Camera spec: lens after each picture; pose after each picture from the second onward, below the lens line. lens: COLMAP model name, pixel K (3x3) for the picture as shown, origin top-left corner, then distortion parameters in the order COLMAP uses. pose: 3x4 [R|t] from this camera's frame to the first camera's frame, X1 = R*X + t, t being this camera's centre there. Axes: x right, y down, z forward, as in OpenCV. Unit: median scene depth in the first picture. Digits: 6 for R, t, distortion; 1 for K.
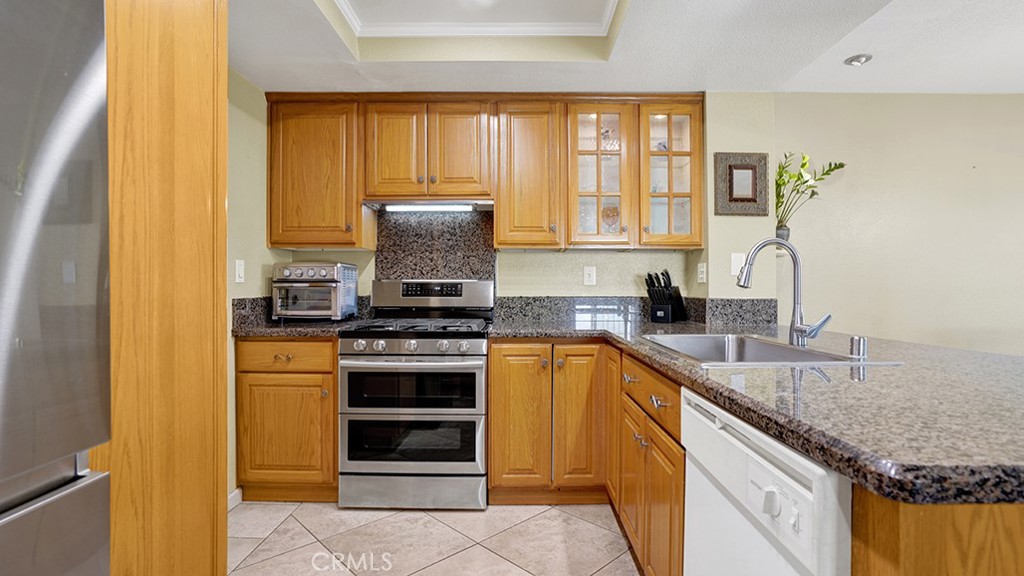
lens RADIAL K [[482.0, 0, 515.3], [0, 482.0, 288.8], [0, 0, 1]] dist [-0.072145, 0.031160]
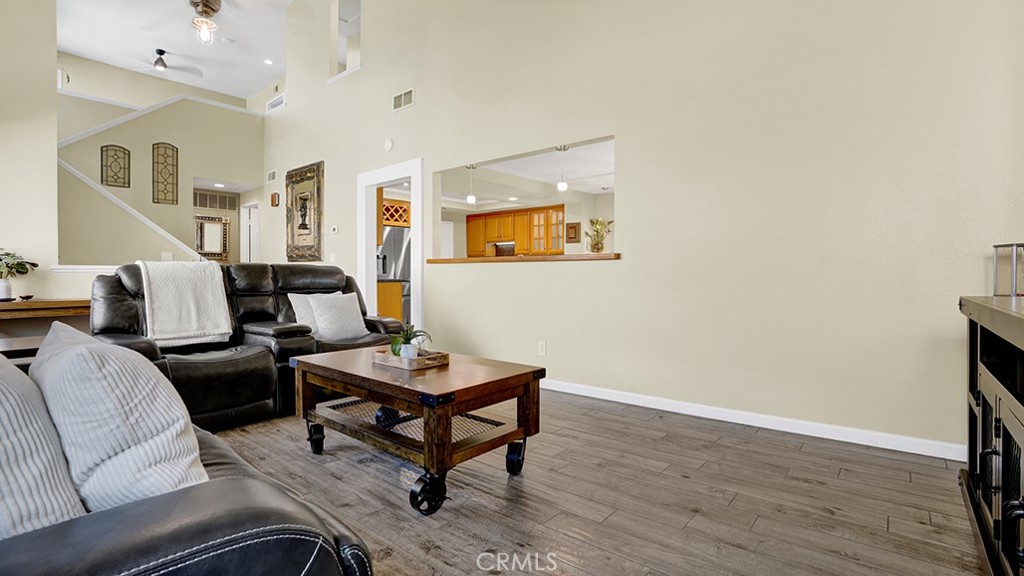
lens RADIAL K [[476.8, 0, 515.3], [0, 476.8, 287.4], [0, 0, 1]] dist [-0.071409, 0.029508]
pose [[0.771327, 0.014793, -0.636267, 2.148634], [0.002076, 0.999666, 0.025758, 0.057779], [0.636436, -0.021189, 0.771039, -1.641513]]
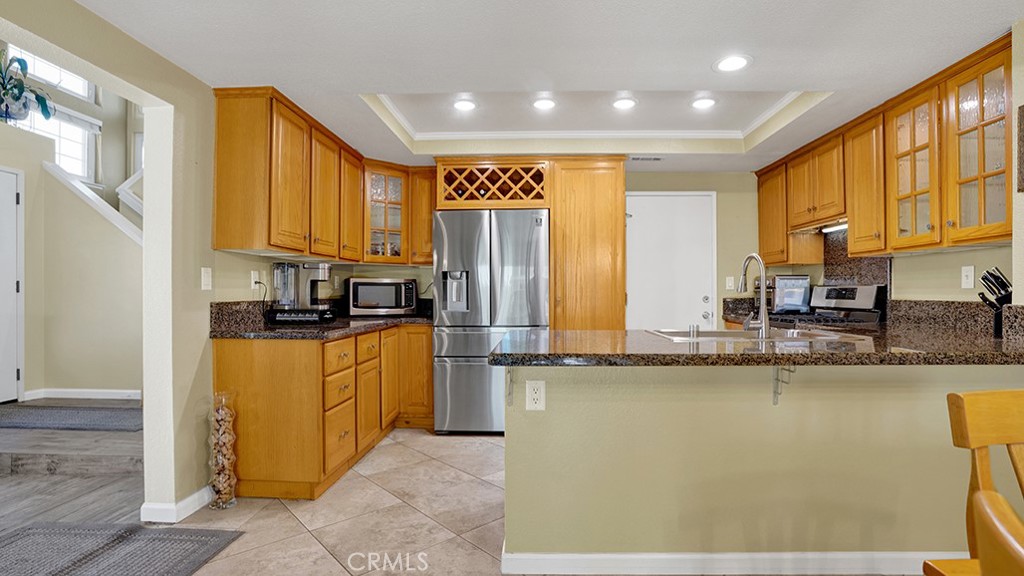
lens RADIAL K [[488.5, 0, 527.3], [0, 488.5, 290.1], [0, 0, 1]] dist [-0.073510, 0.029357]
pose [[-0.025605, -0.006599, -0.999650, 1.143122], [0.000034, 0.999978, -0.006602, 0.001389], [0.999672, -0.000203, -0.025605, 0.250603]]
